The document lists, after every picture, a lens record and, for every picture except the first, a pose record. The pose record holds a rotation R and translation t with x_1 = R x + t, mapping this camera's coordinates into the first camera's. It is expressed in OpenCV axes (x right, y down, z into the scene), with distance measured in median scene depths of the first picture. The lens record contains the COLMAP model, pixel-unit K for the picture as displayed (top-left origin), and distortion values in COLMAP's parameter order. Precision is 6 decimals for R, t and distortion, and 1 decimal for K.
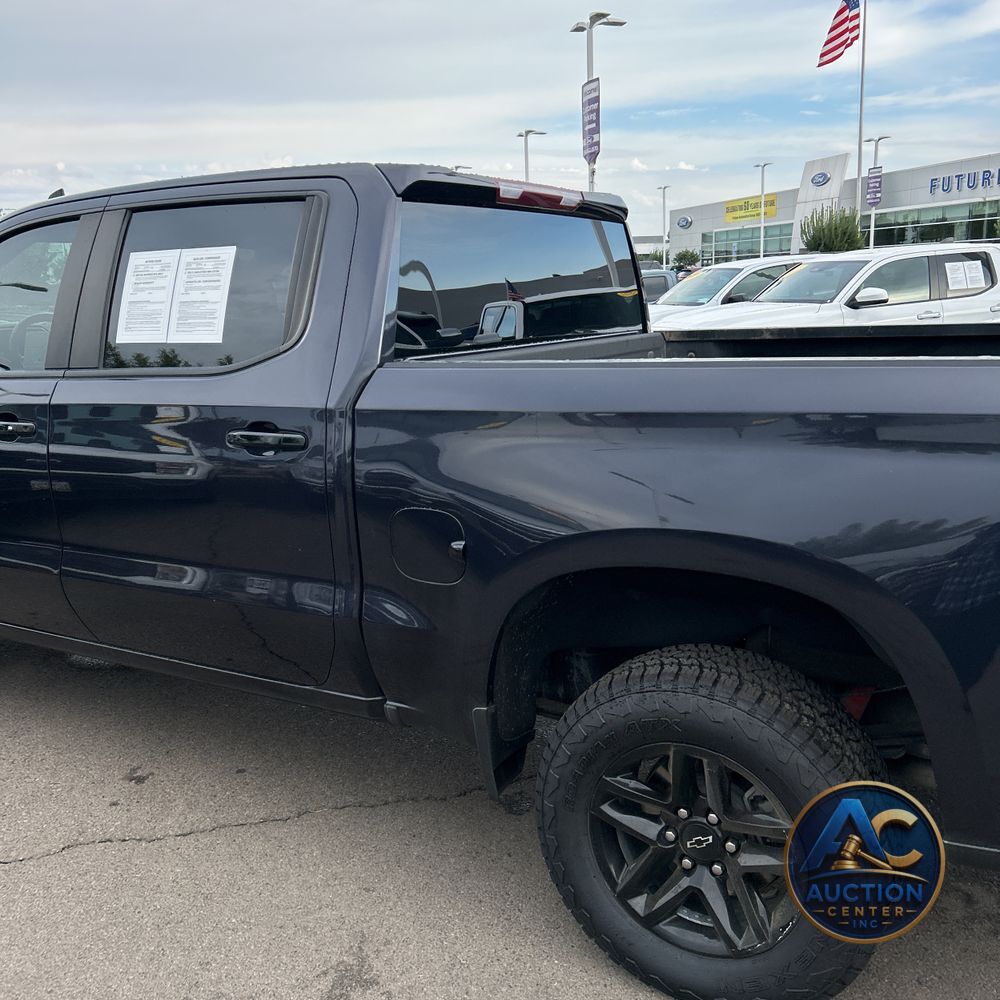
lens RADIAL K [[1030.9, 0, 483.5], [0, 1030.9, 533.7], [0, 0, 1]] dist [0.046462, -0.041145]
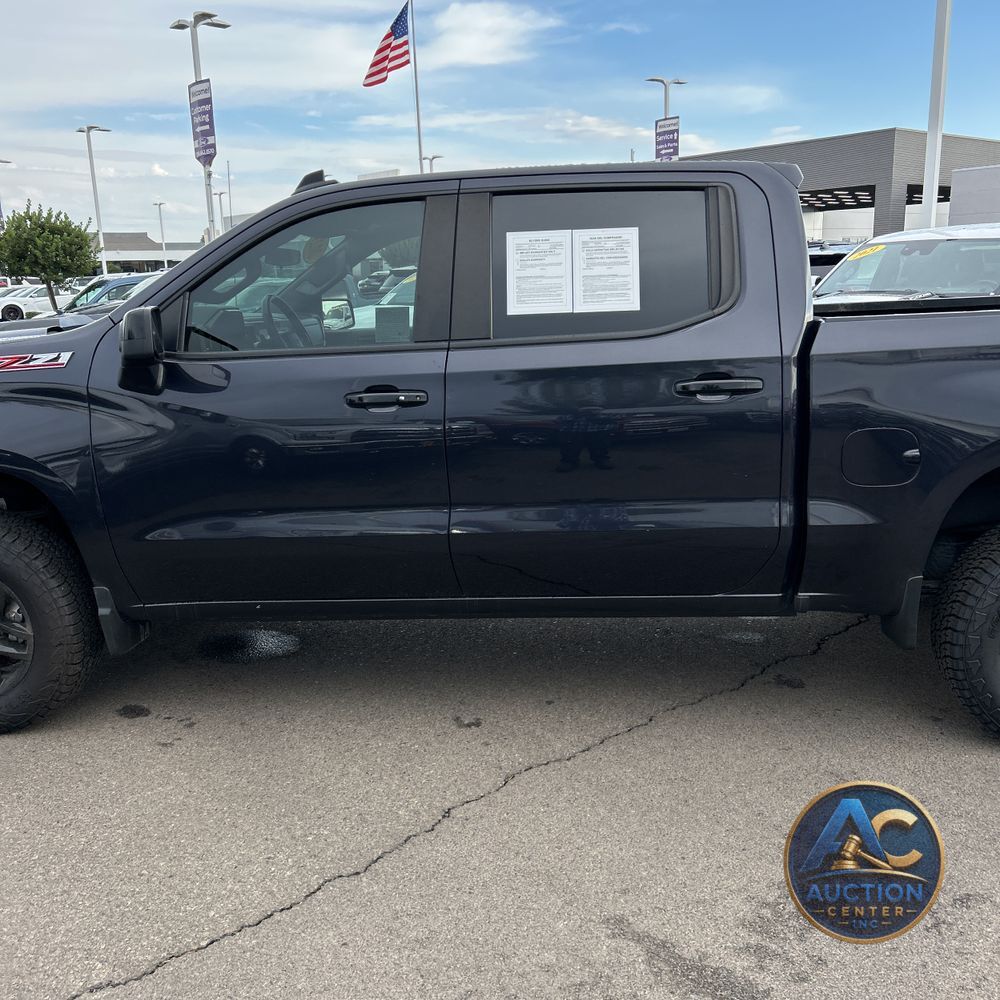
lens RADIAL K [[1031.1, 0, 499.2], [0, 1031.1, 554.2], [0, 0, 1]] dist [0.019494, 0.001530]
pose [[0.892380, -0.112105, 0.437139, -0.333647], [0.107812, 0.993565, 0.034712, 0.011396], [-0.438217, 0.016153, 0.898724, 0.009171]]
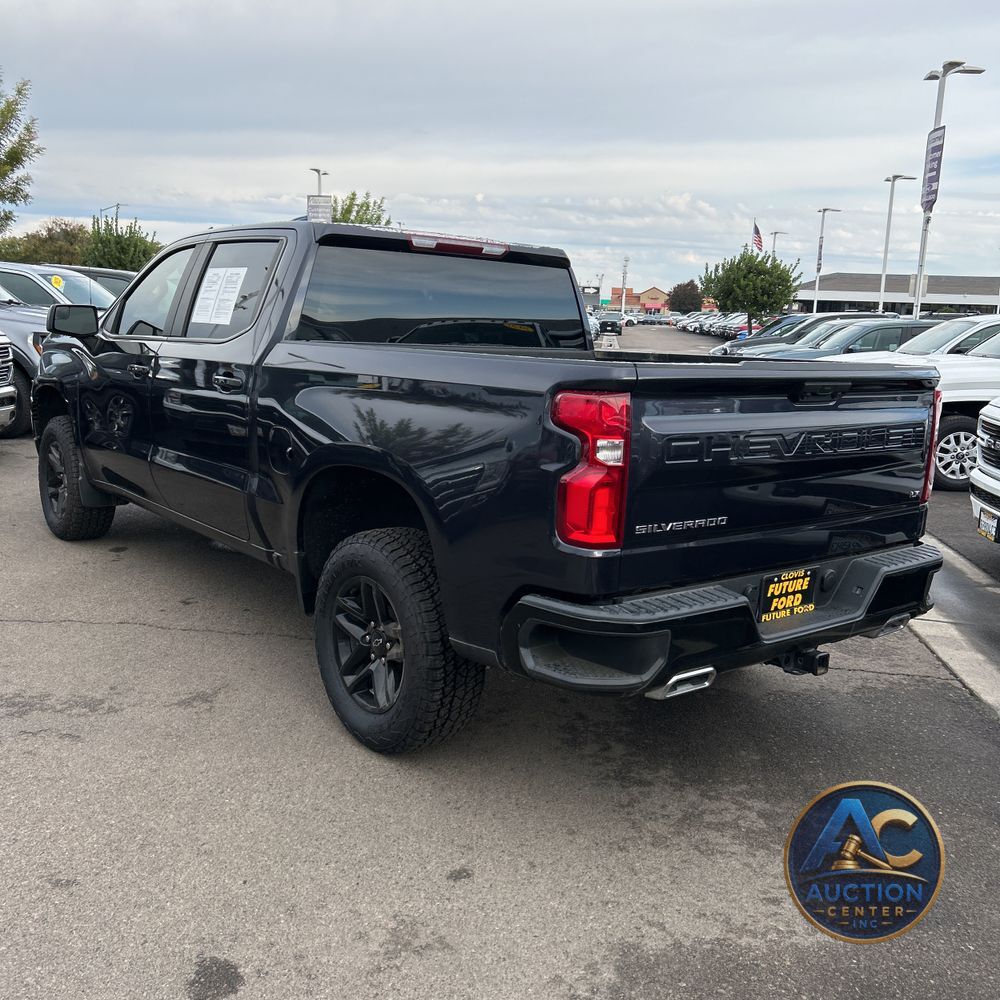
lens RADIAL K [[1030.9, 0, 483.5], [0, 1030.9, 533.7], [0, 0, 1]] dist [0.046462, -0.041145]
pose [[0.929004, 0.142241, -0.341641, 0.262661], [-0.152455, 0.988306, -0.003086, 0.030870], [0.337207, 0.054952, 0.939826, -0.140018]]
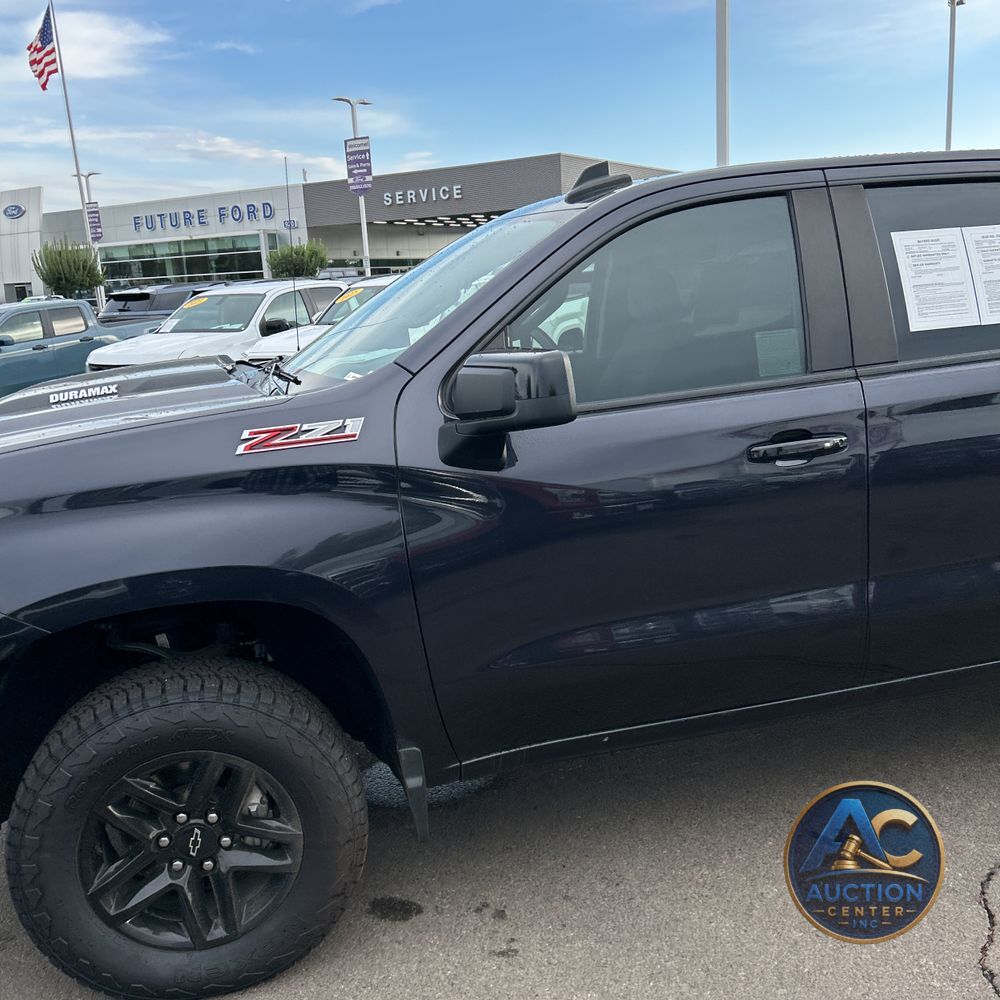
lens RADIAL K [[1018.7, 0, 505.6], [0, 1018.7, 499.9], [0, 0, 1]] dist [0.195319, -0.332633]
pose [[0.681180, -0.160902, 0.714216, -0.481758], [0.208286, 0.977828, 0.021638, -0.051614], [-0.701862, 0.134022, 0.699591, 0.244577]]
